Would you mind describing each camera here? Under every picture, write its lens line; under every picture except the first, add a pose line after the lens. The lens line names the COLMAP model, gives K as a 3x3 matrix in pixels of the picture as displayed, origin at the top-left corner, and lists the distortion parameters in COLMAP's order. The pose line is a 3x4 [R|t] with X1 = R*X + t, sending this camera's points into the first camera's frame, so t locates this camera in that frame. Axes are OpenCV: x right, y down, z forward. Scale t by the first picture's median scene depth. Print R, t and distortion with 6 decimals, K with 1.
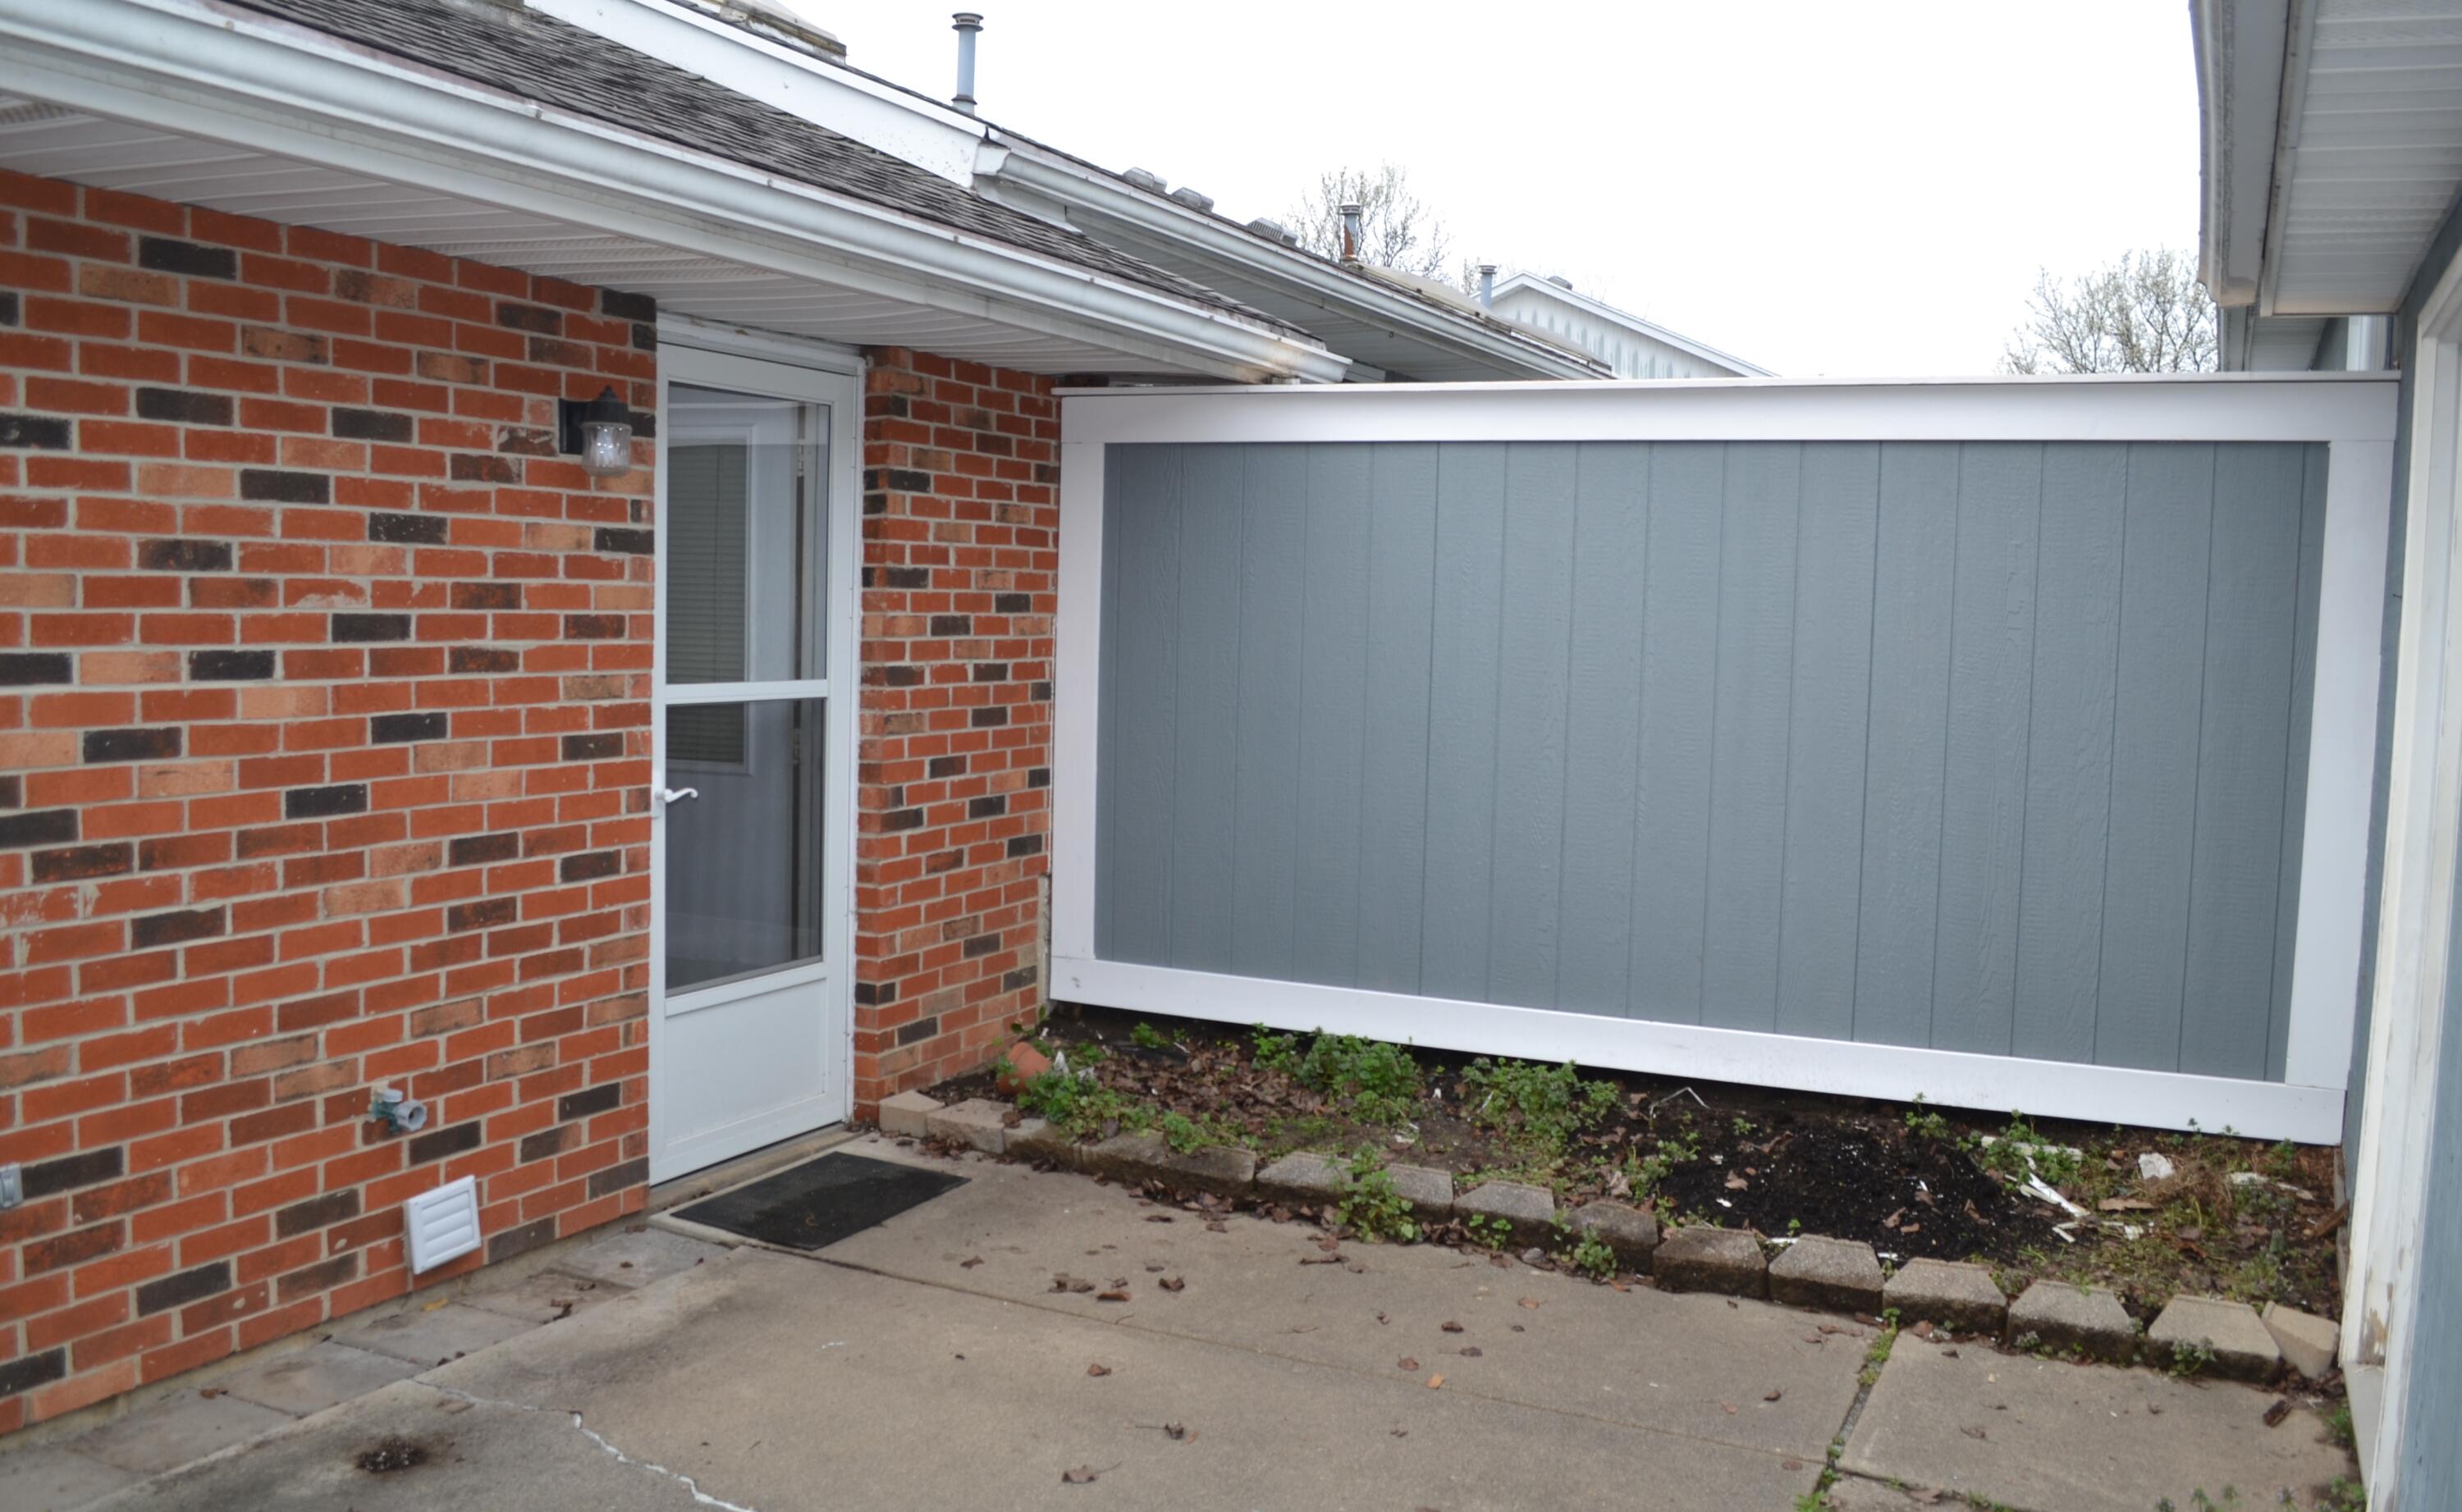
lens RADIAL K [[2089.2, 0, 1230.9], [0, 2089.2, 748.0], [0, 0, 1]] dist [-0.059481, -0.003811]
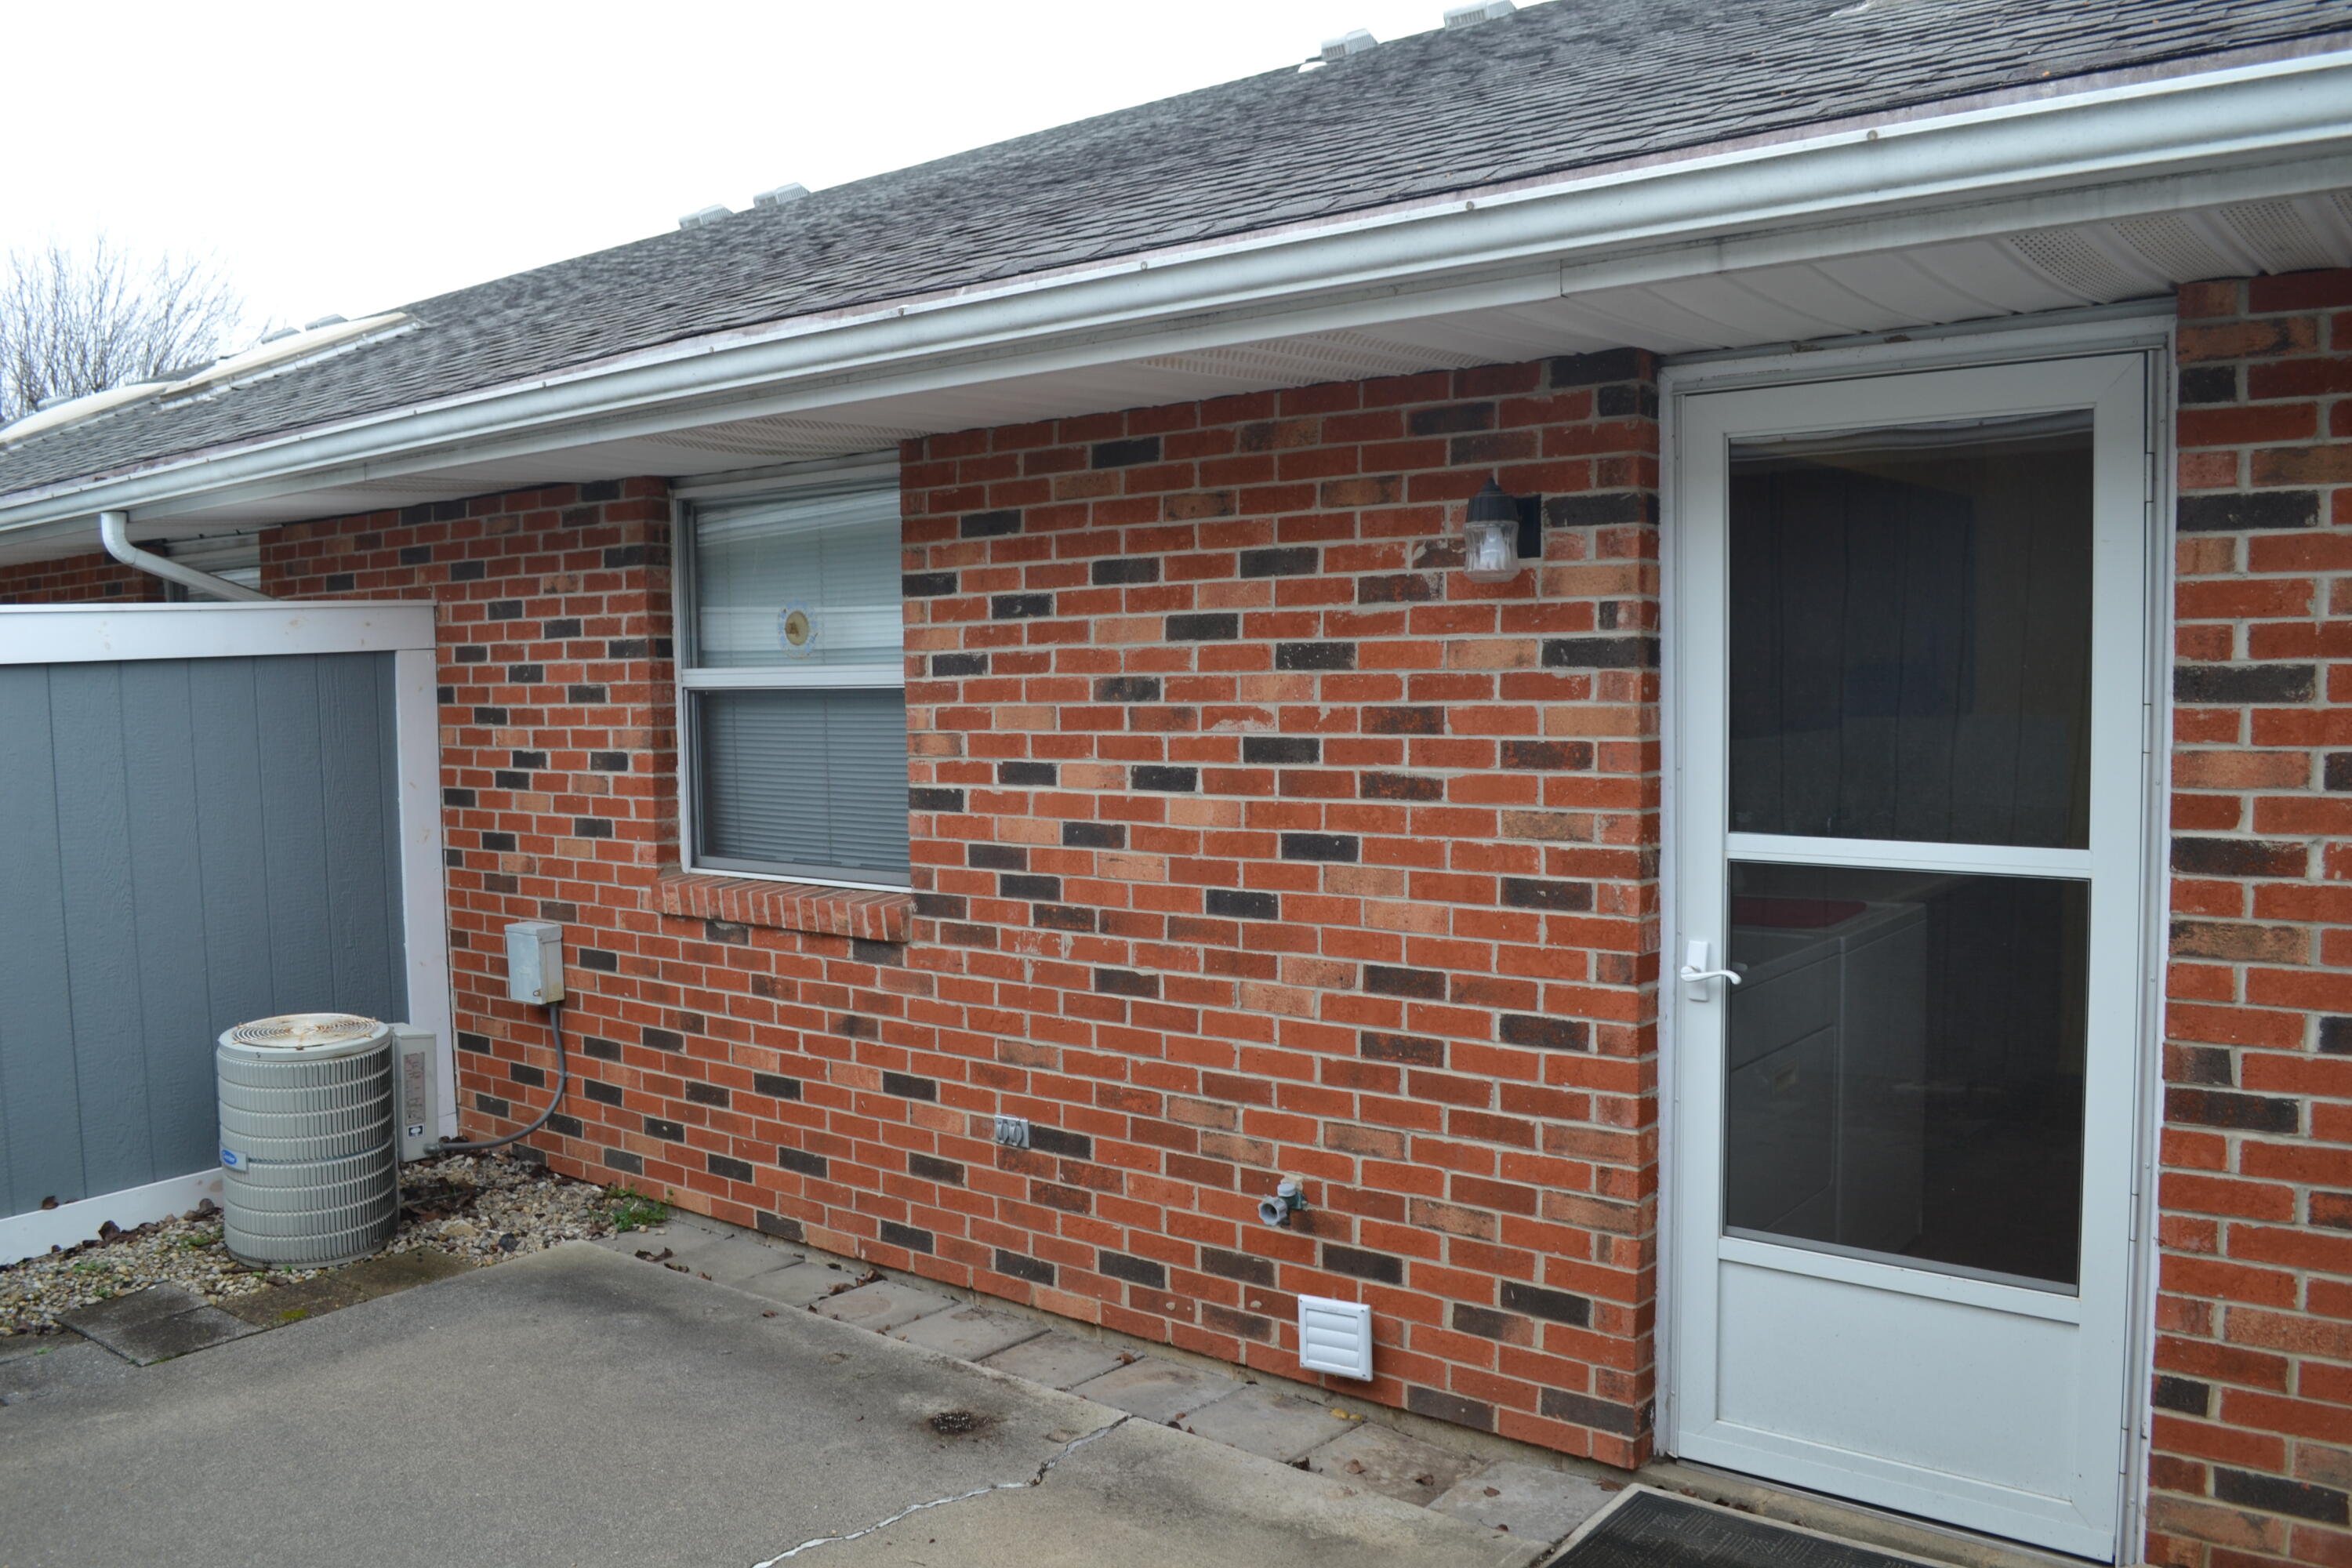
lens RADIAL K [[1867.1, 0, 1175.0], [0, 1867.1, 796.5], [0, 0, 1]] dist [-0.063360, 0.003199]
pose [[-0.221277, 0.041932, -0.974309, 0.530317], [-0.061628, 0.996477, 0.056883, -0.084186], [0.973262, 0.072632, -0.217913, 1.133350]]
